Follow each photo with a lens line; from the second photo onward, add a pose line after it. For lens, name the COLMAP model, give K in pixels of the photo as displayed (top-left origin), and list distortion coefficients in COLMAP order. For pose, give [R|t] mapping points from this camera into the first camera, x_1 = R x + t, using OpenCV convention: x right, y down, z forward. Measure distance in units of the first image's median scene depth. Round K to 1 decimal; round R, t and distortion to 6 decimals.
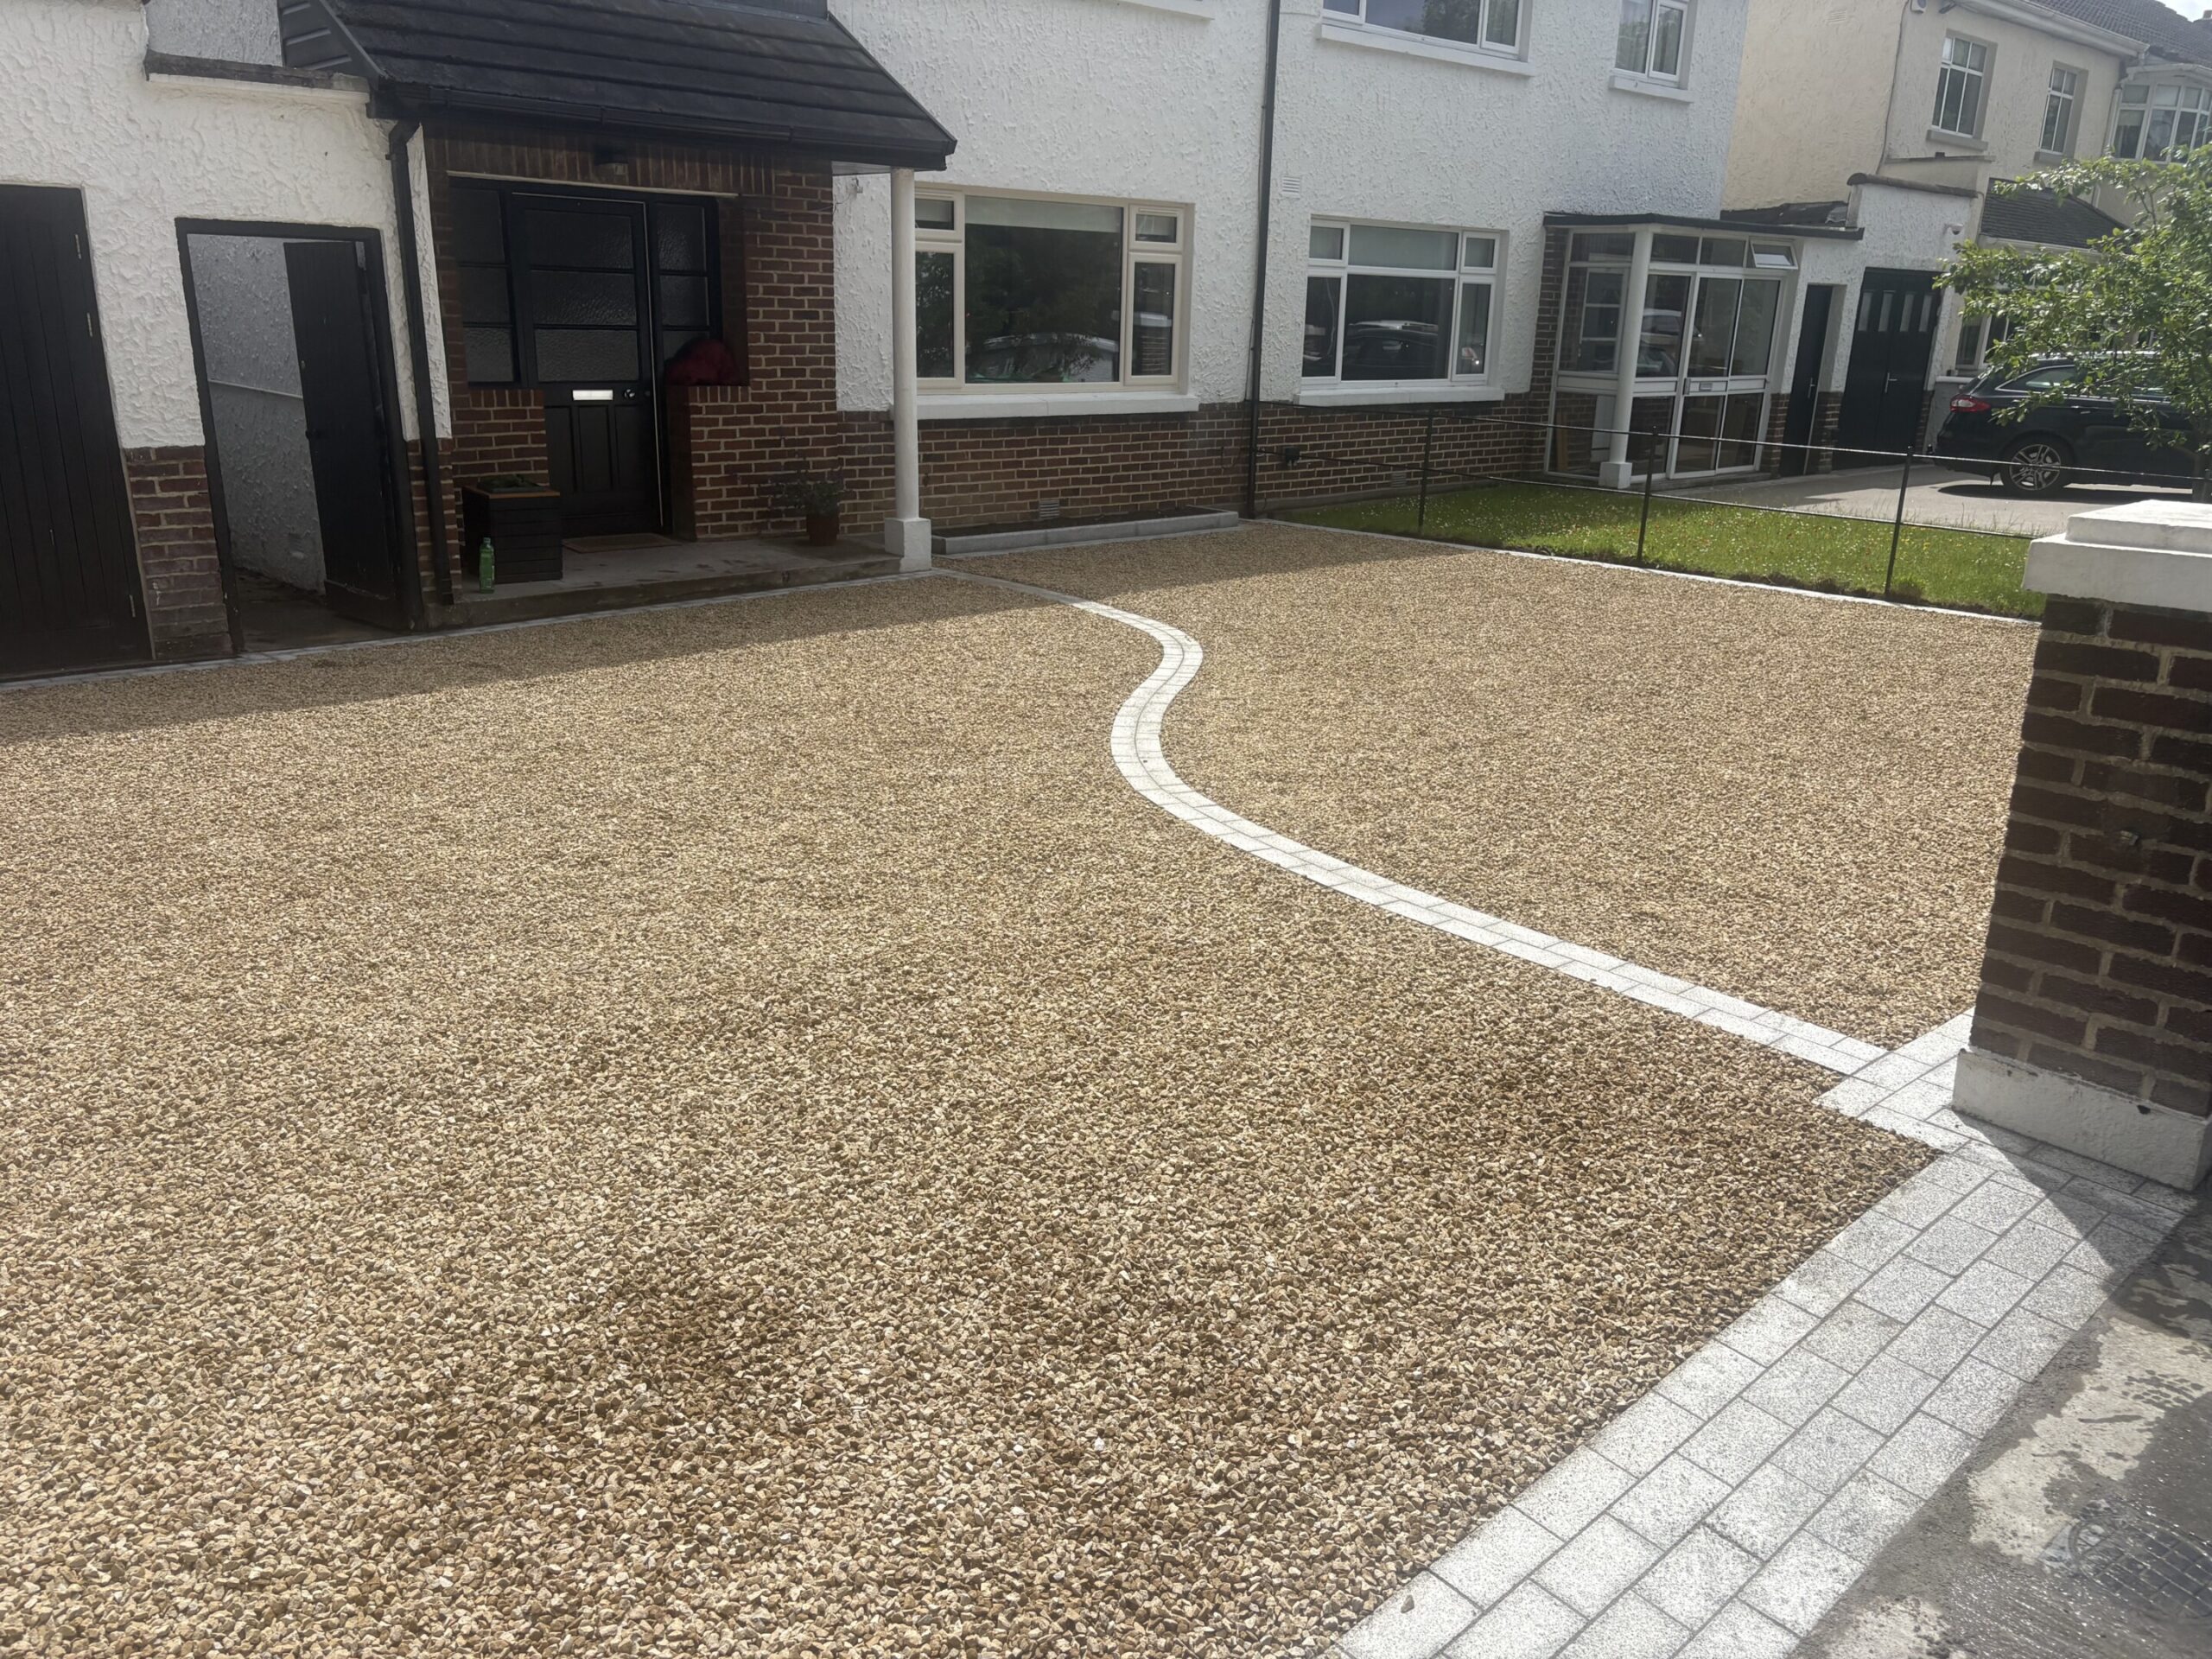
lens RADIAL K [[1670.8, 0, 1097.6], [0, 1670.8, 832.0], [0, 0, 1]] dist [0.054425, -0.060557]
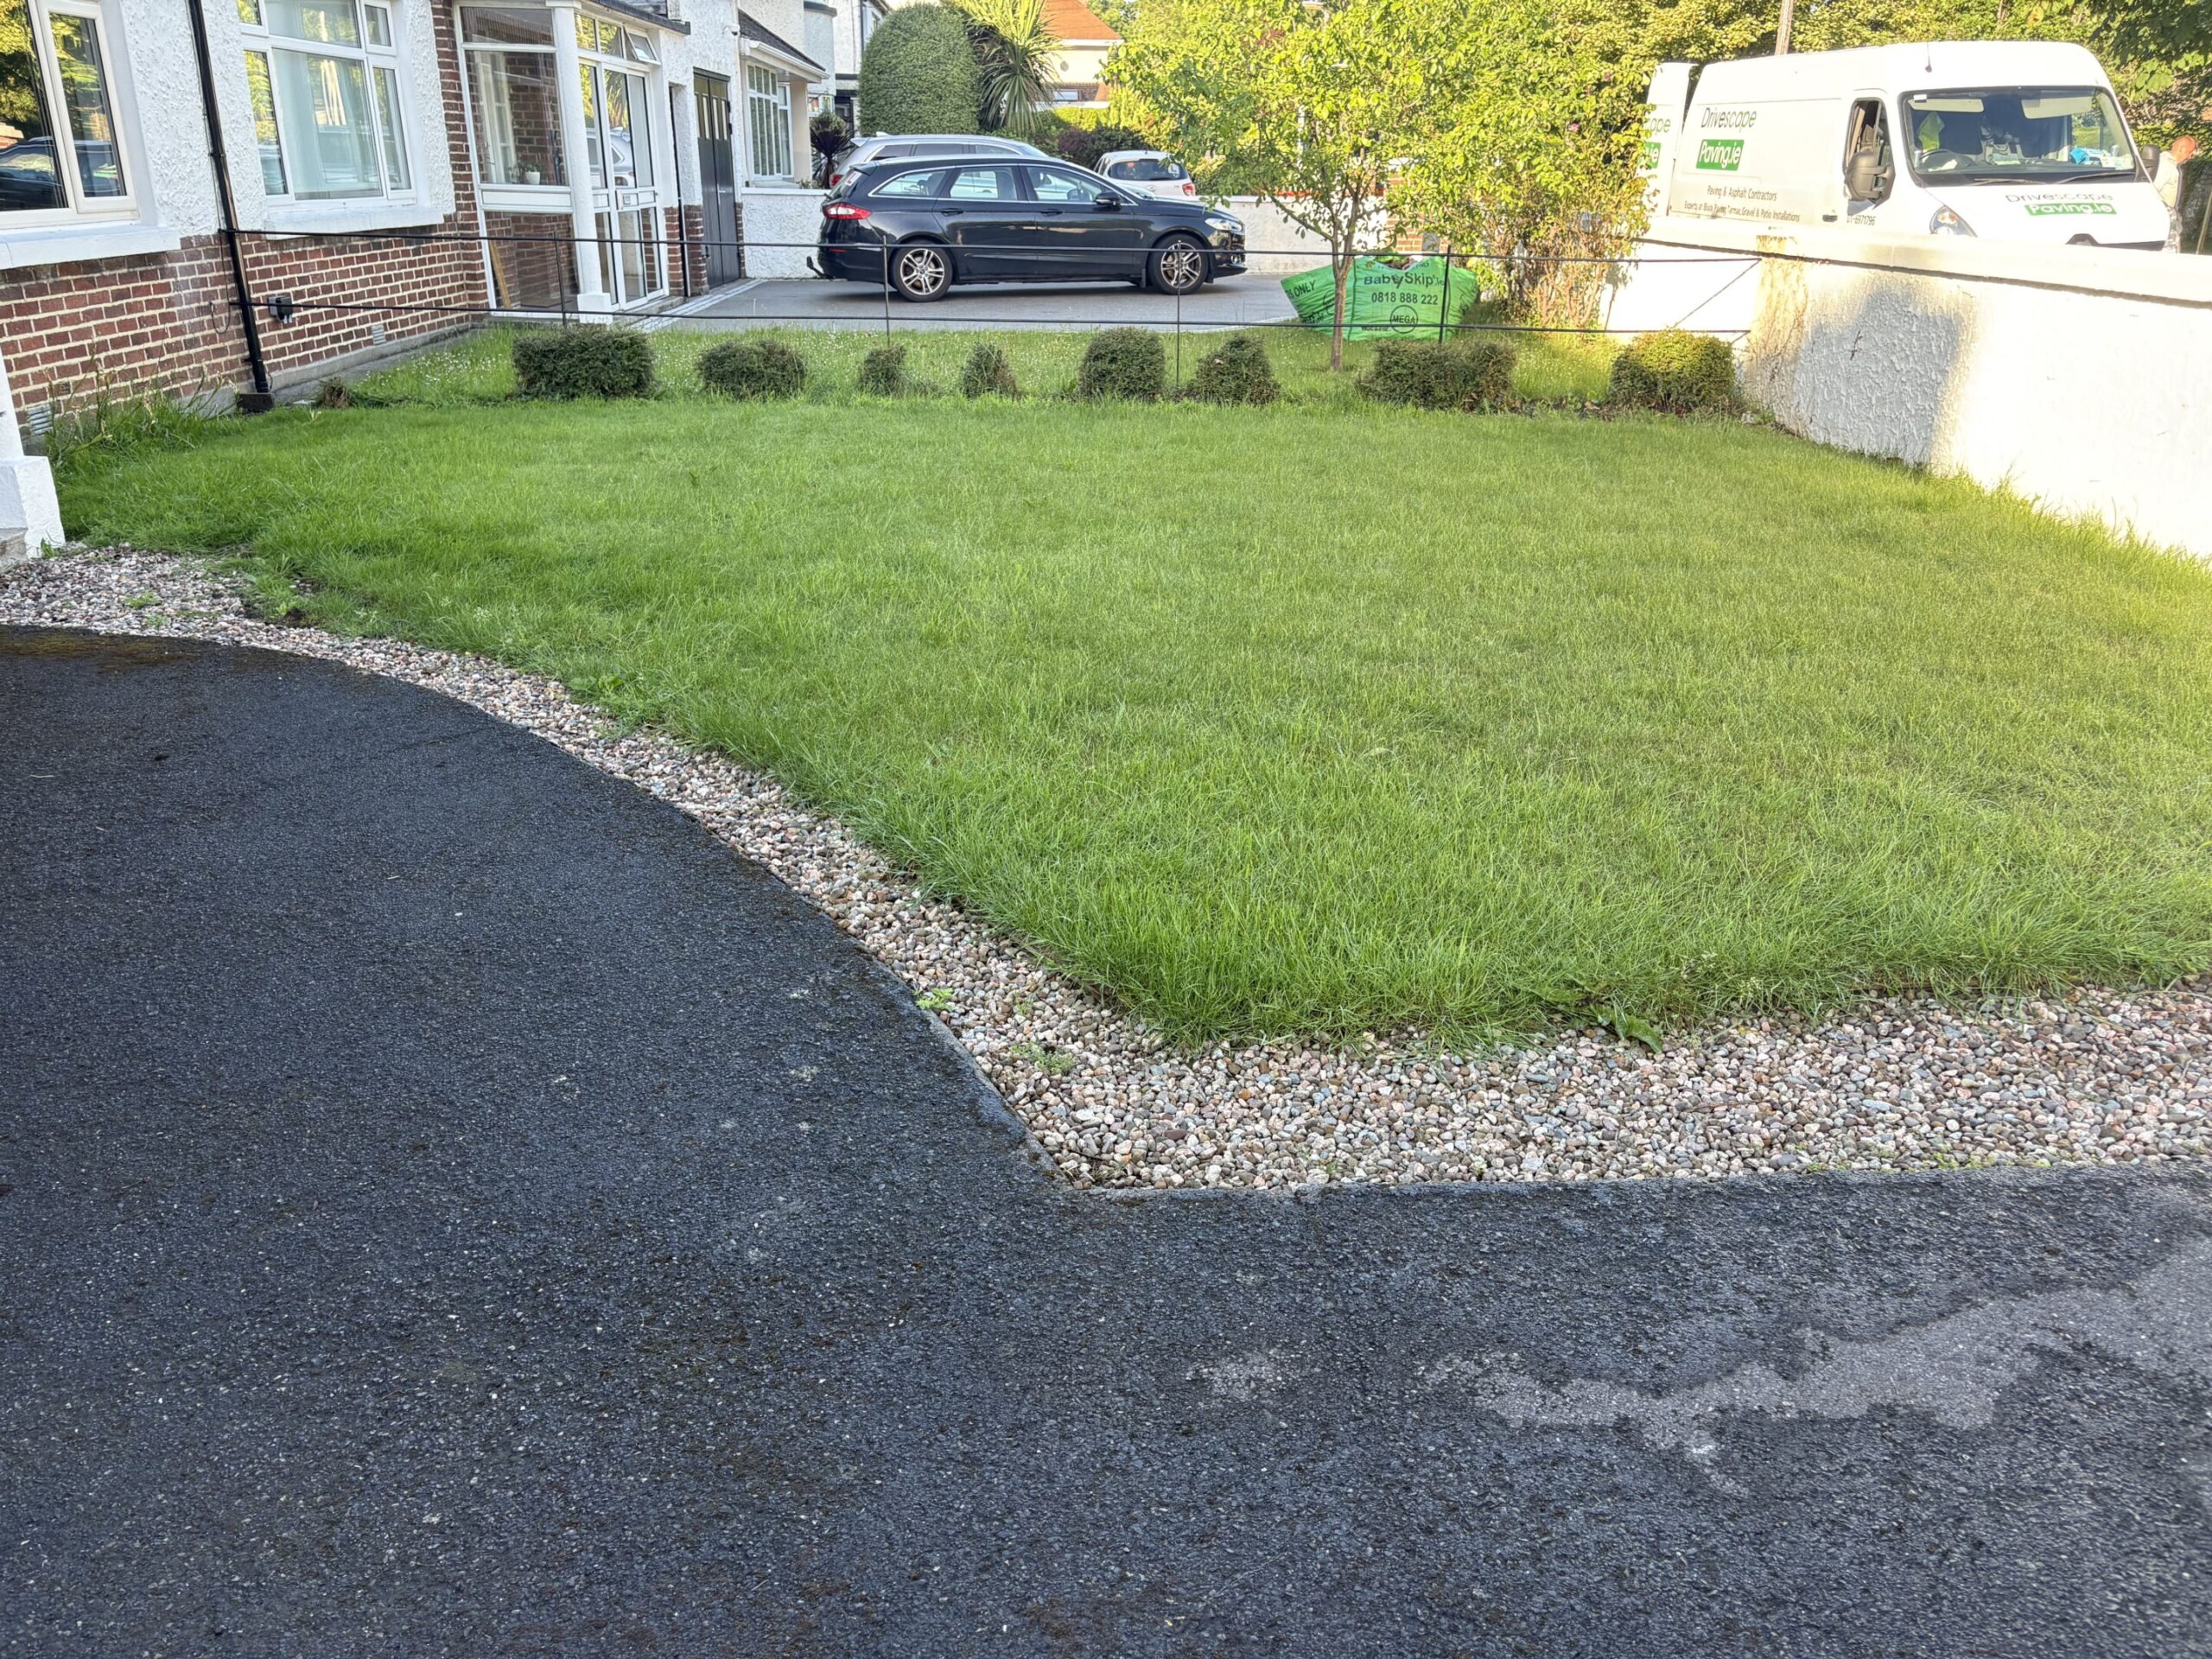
lens RADIAL K [[1699.7, 0, 1090.9], [0, 1699.7, 832.6], [0, 0, 1]] dist [0.044327, -0.067994]
pose [[0.655858, -0.292130, 0.696068, -0.401713], [0.232033, 0.955460, 0.182365, -0.117648], [-0.718339, 0.041905, 0.694430, 0.468750]]
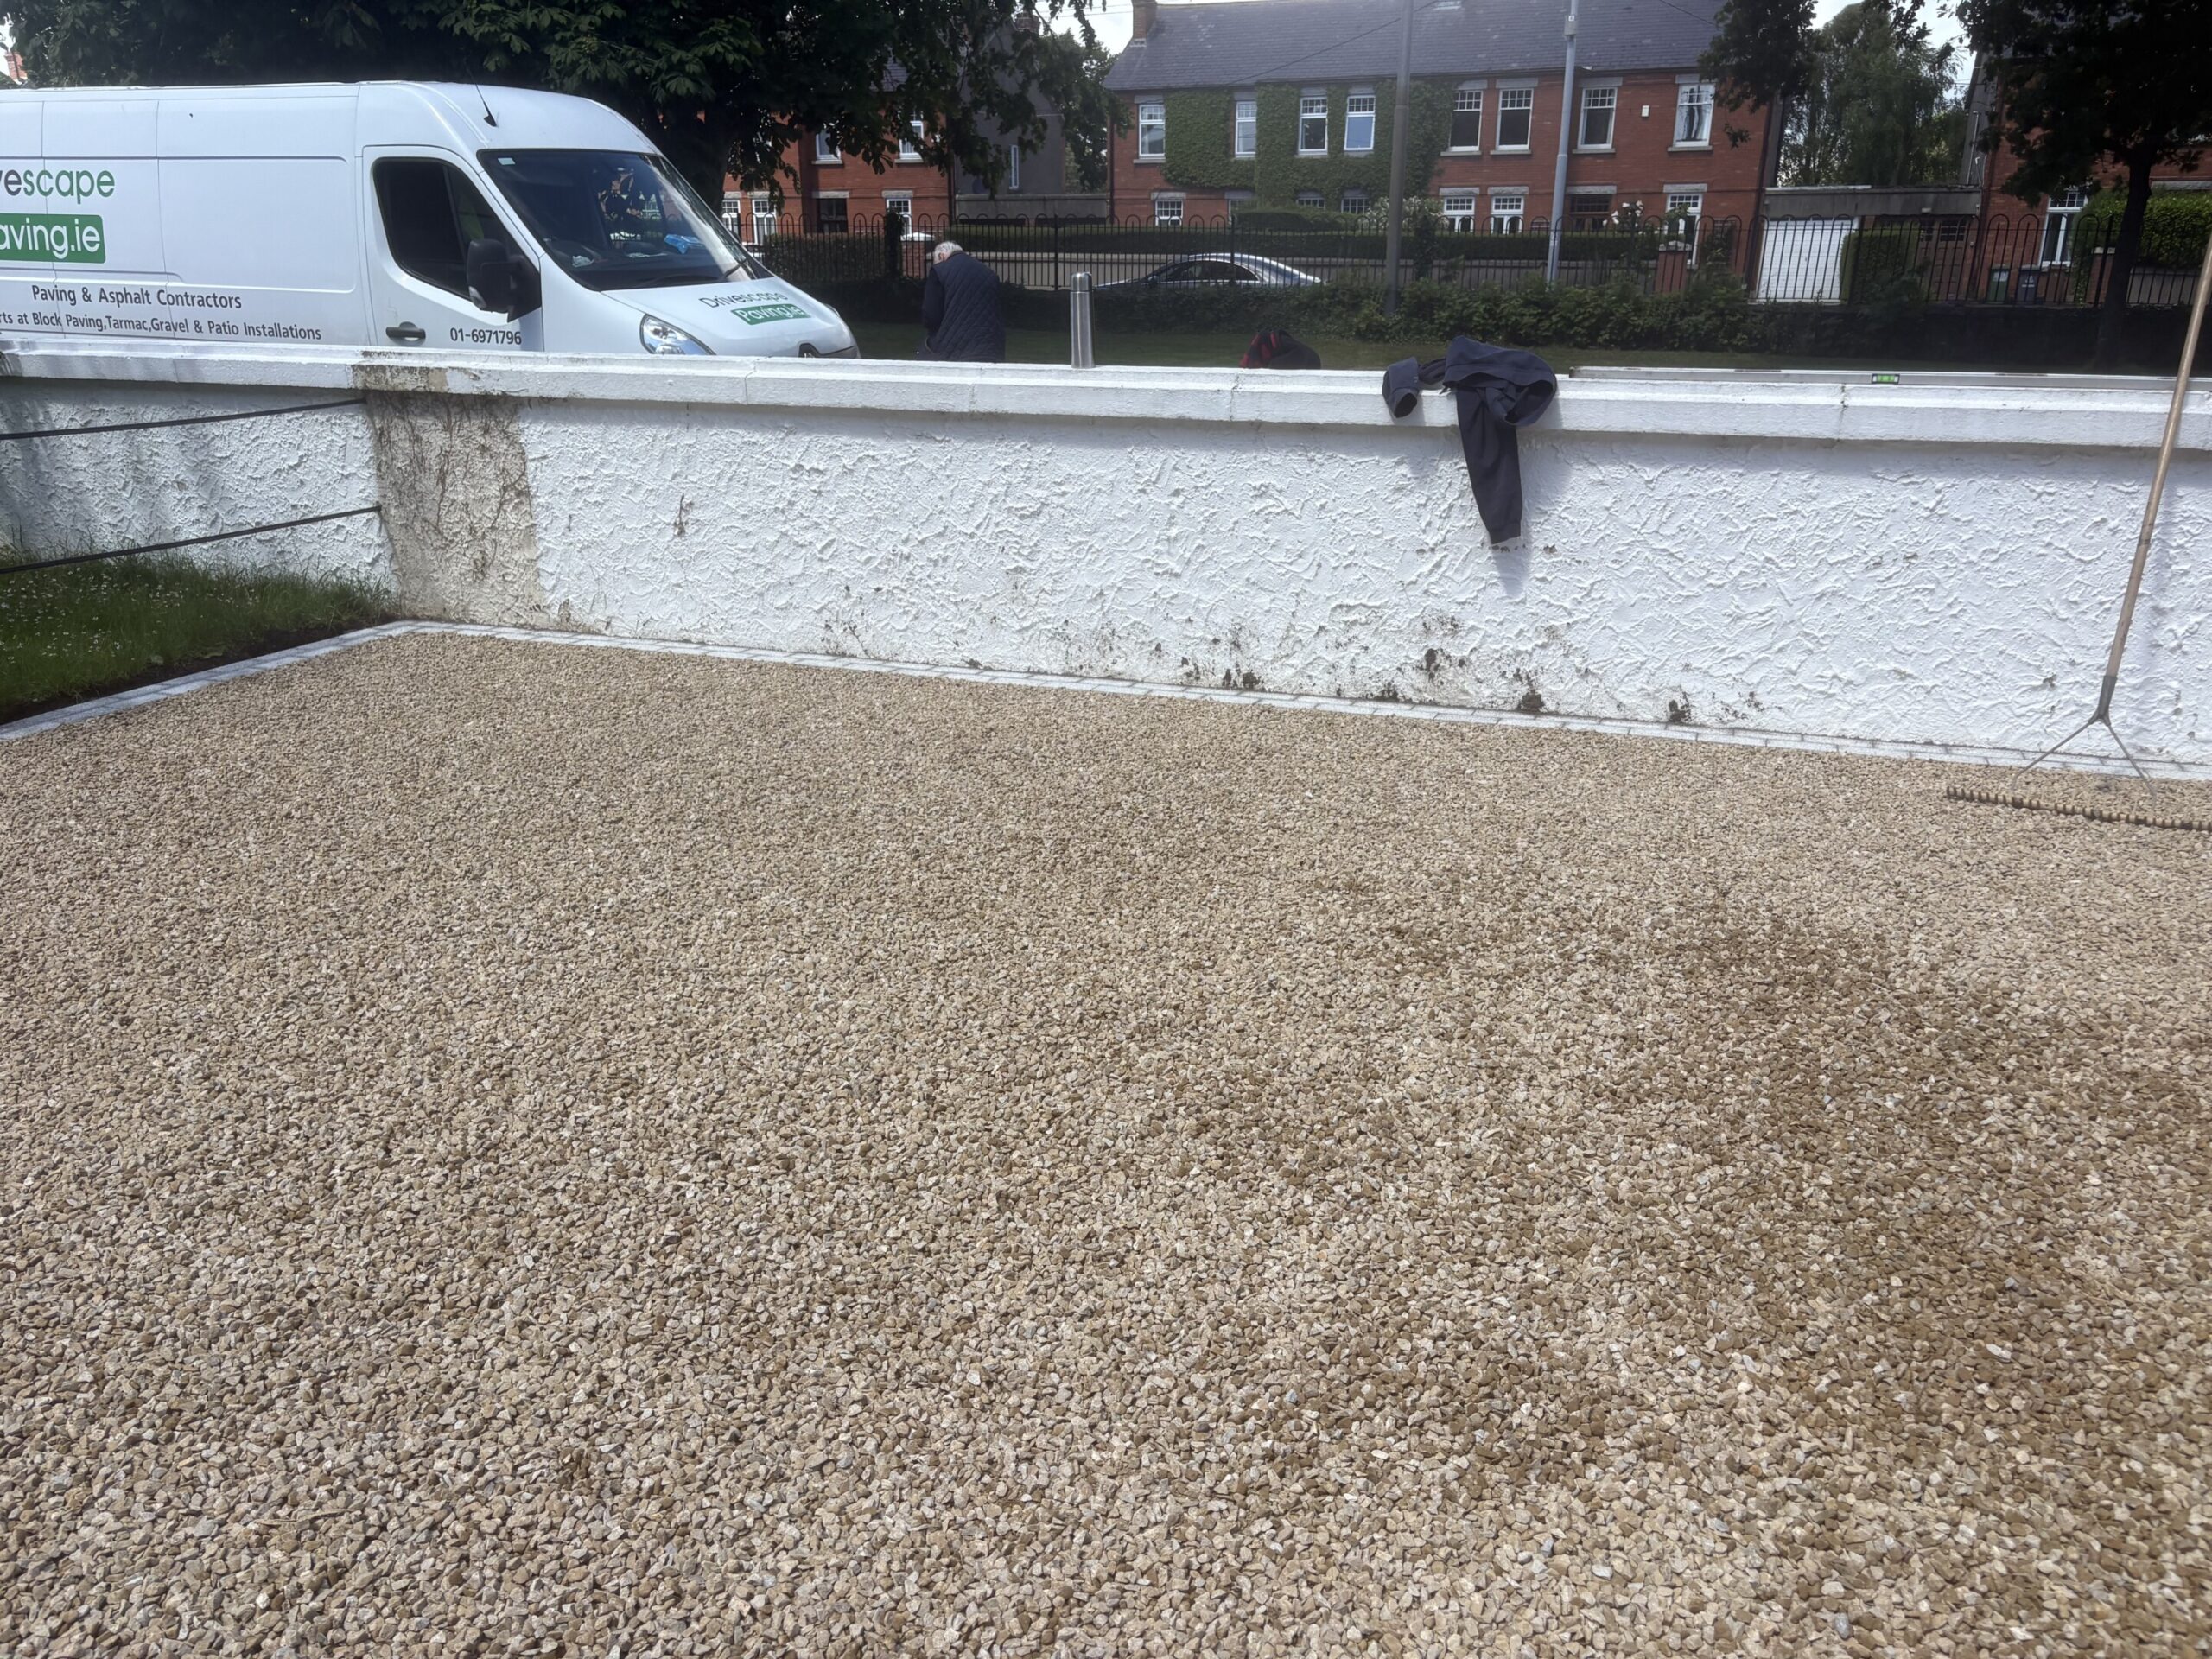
lens RADIAL K [[1670.8, 0, 1097.6], [0, 1670.8, 832.0], [0, 0, 1]] dist [0.054425, -0.060557]
pose [[-0.455121, -0.315199, 0.832775, 0.042261], [0.252212, 0.851317, 0.460053, -0.295297], [-0.853964, 0.419416, -0.307955, 1.043249]]
